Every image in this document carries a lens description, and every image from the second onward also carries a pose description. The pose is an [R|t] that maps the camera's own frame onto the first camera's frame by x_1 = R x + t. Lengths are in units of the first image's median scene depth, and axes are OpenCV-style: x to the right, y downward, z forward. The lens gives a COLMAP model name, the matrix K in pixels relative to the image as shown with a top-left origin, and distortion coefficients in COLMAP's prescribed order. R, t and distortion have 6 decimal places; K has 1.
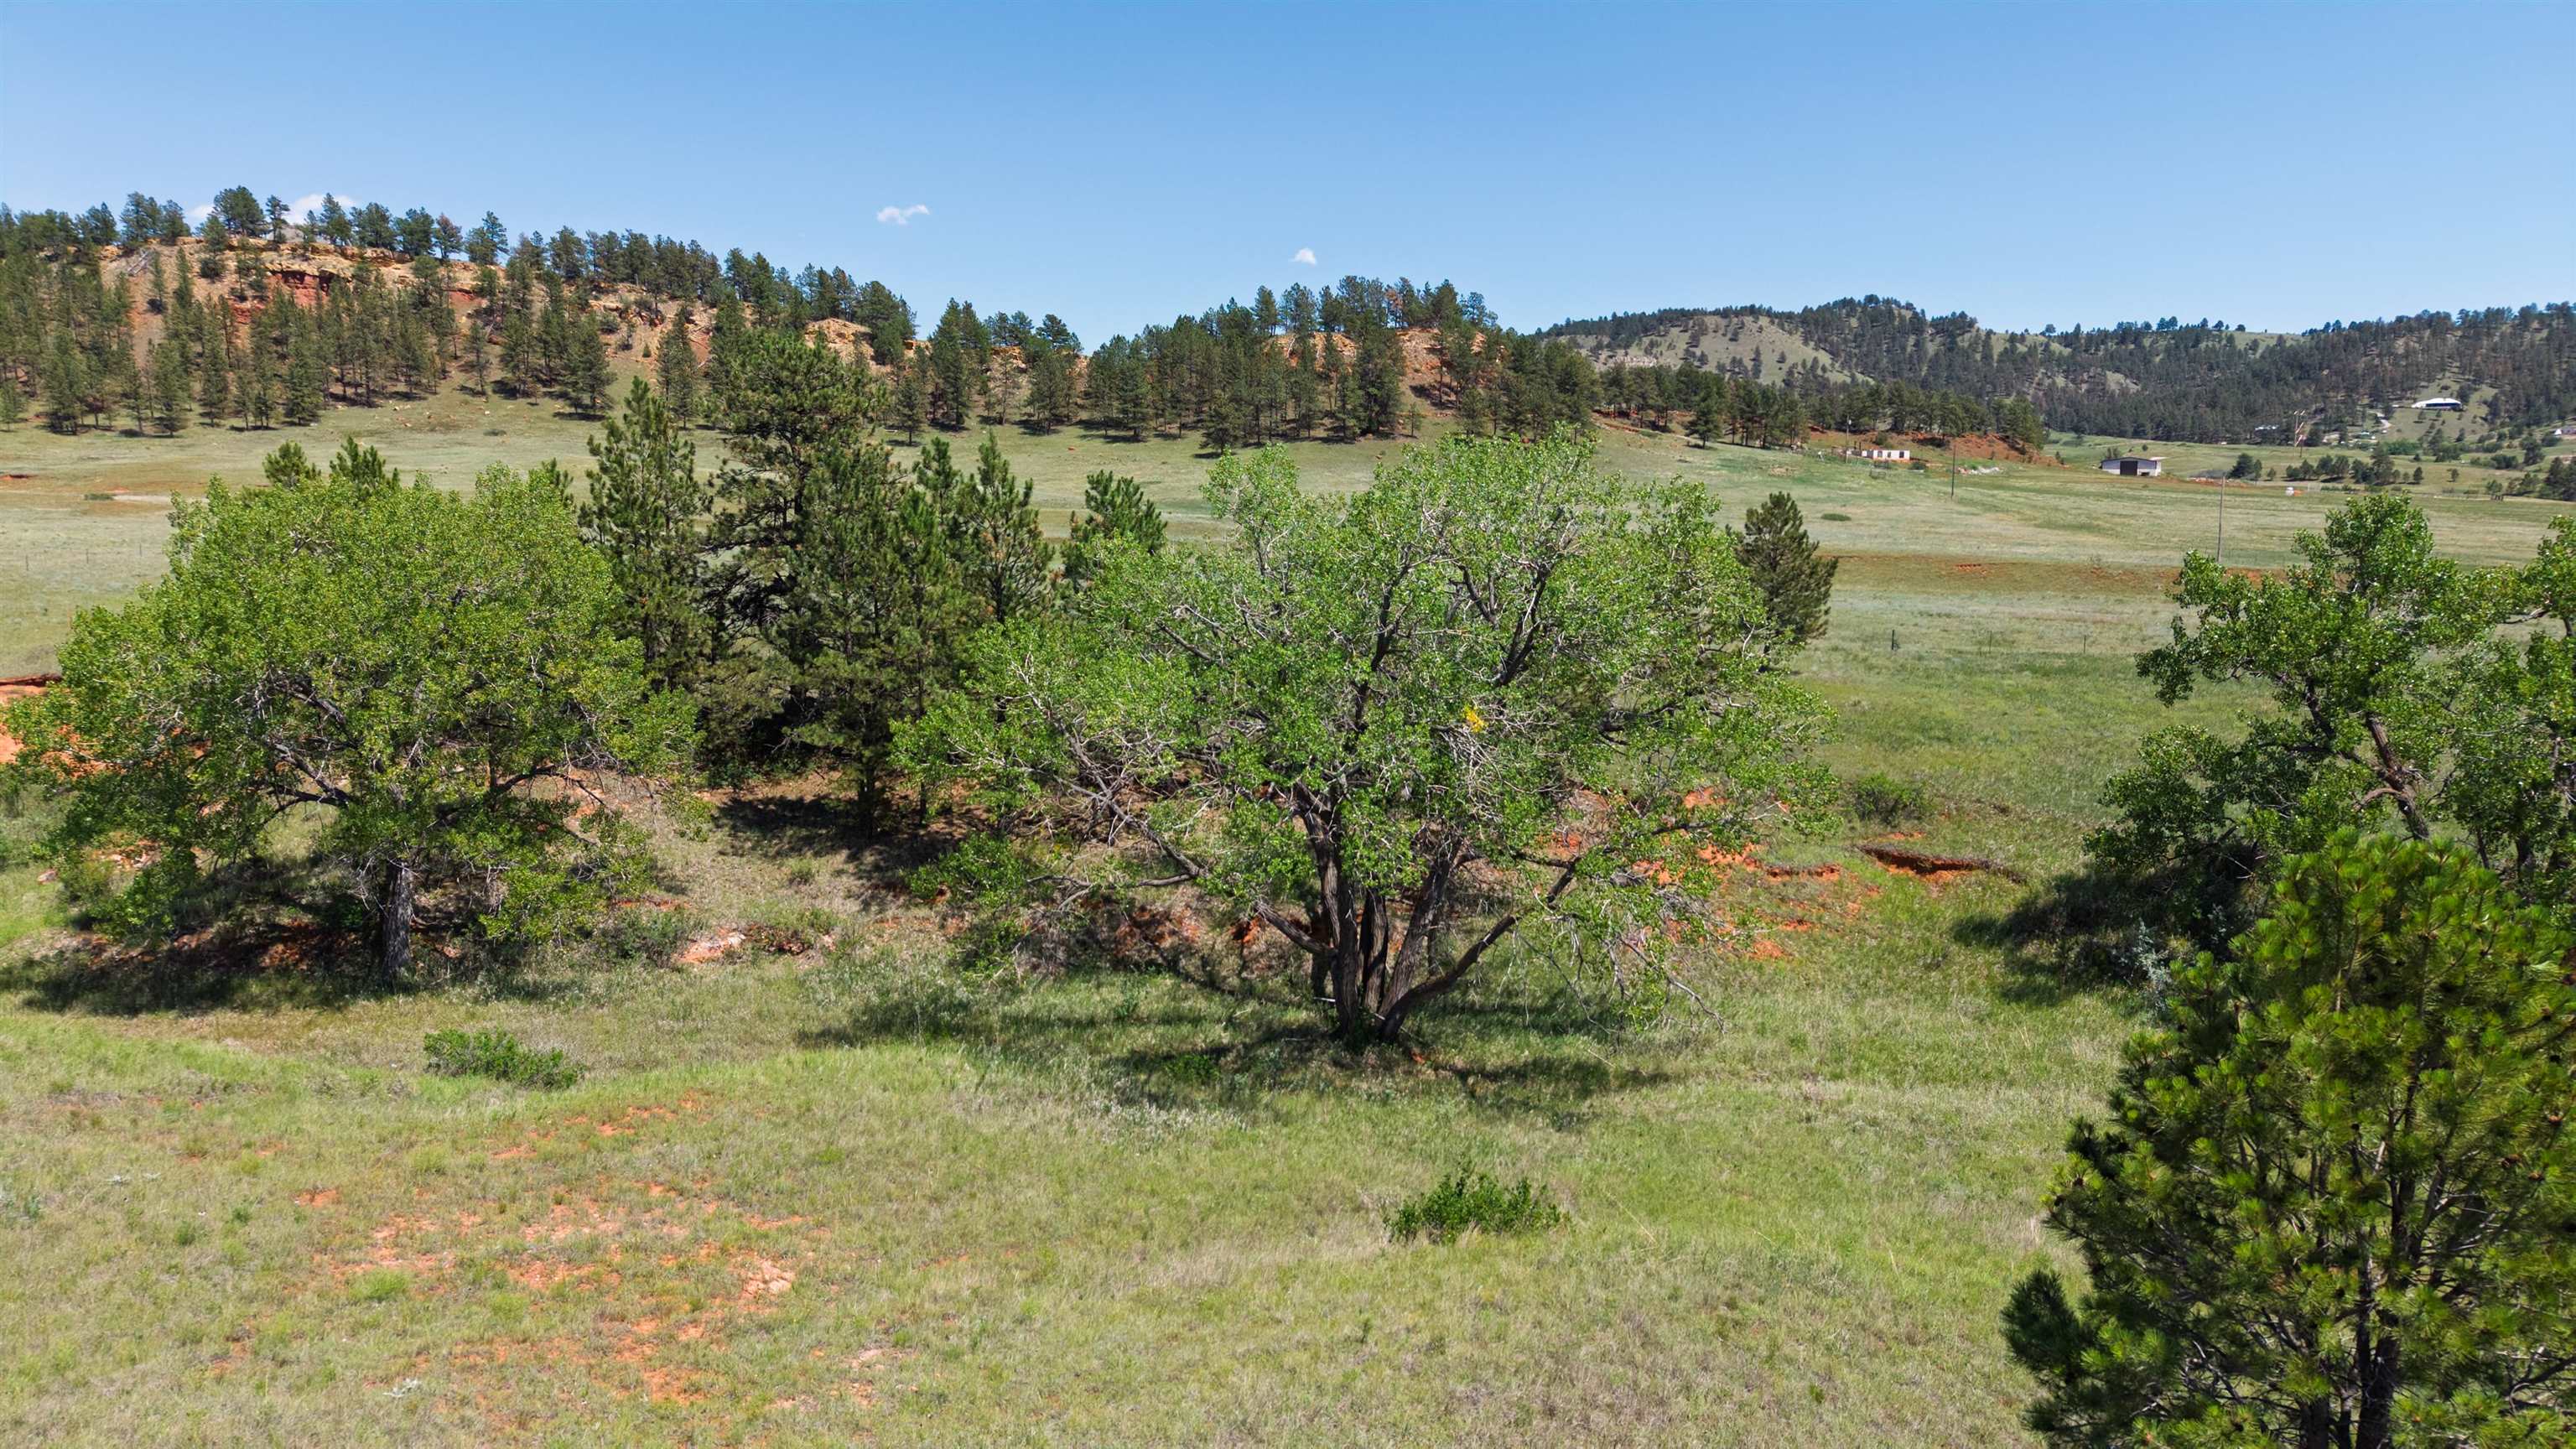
lens RADIAL K [[1720.7, 0, 1299.6], [0, 1720.7, 706.2], [0, 0, 1]] dist [0.028931, -0.027619]
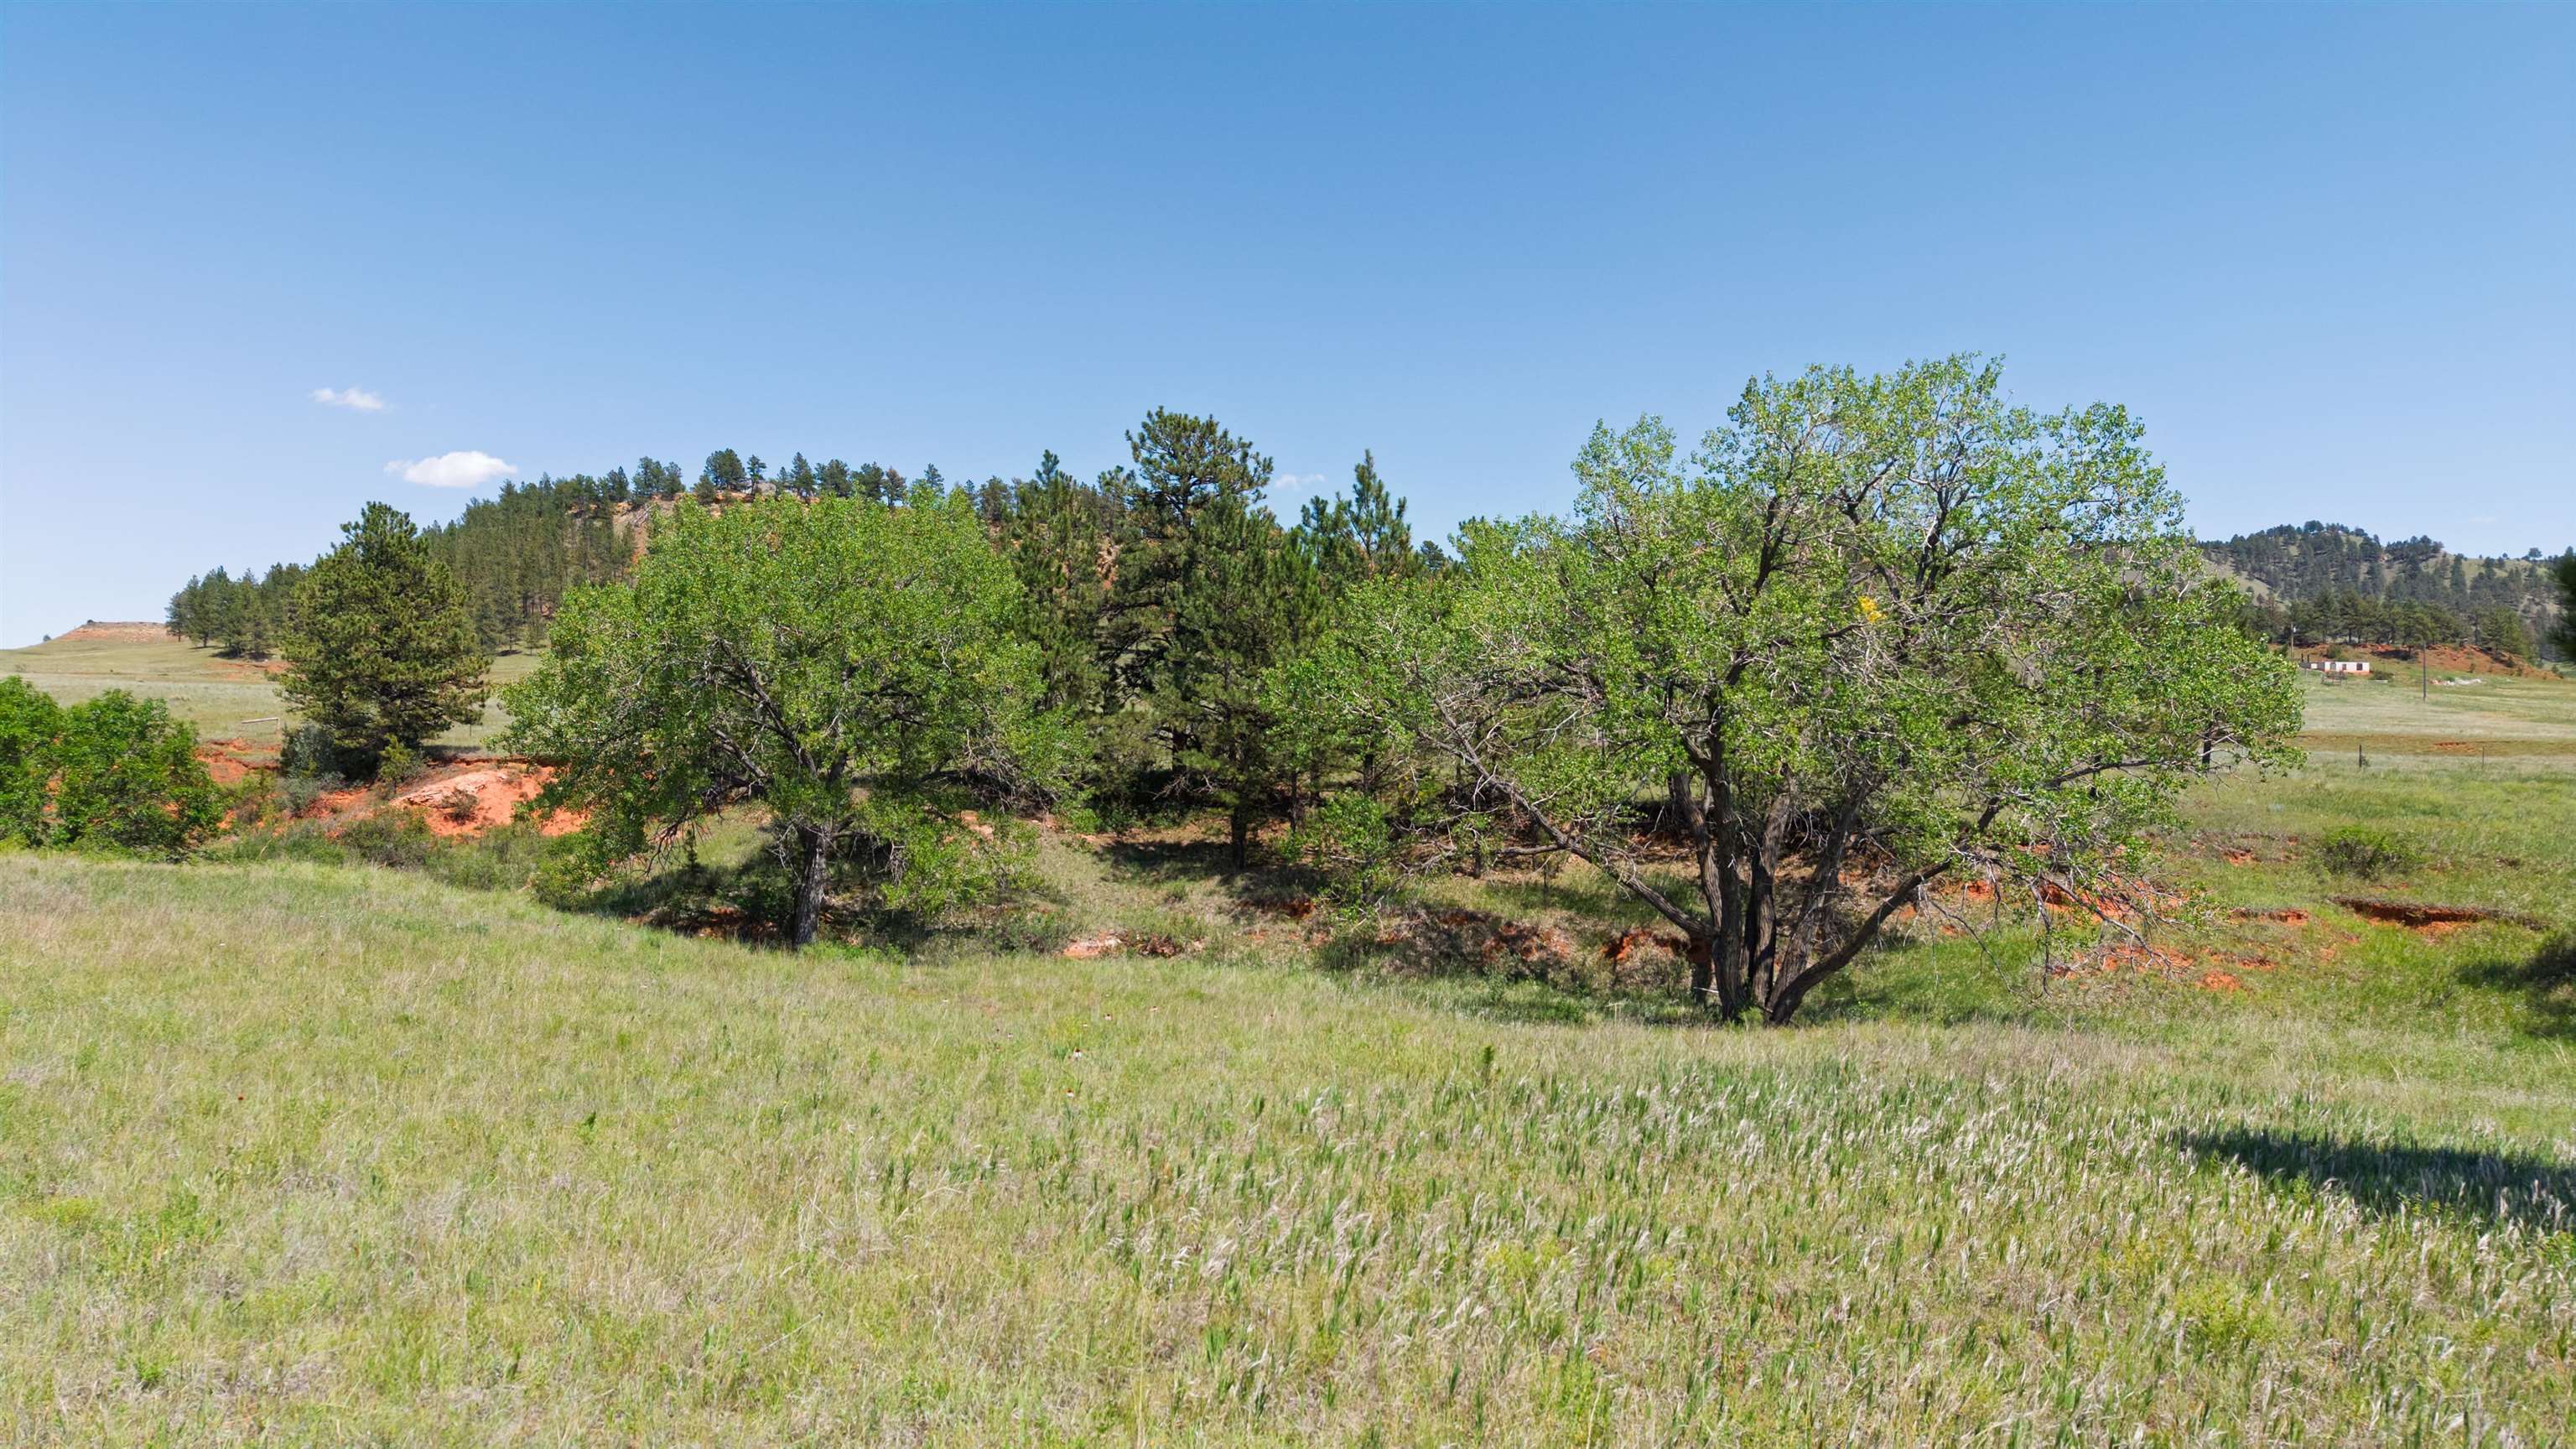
lens RADIAL K [[1720.7, 0, 1295.0], [0, 1720.7, 723.0], [0, 0, 1]] dist [0.028931, -0.027619]
pose [[0.976172, -0.003607, -0.216969, 0.000449], [-0.025805, 0.990838, -0.132571, 0.123463], [0.215459, 0.135011, 0.967135, 0.019670]]
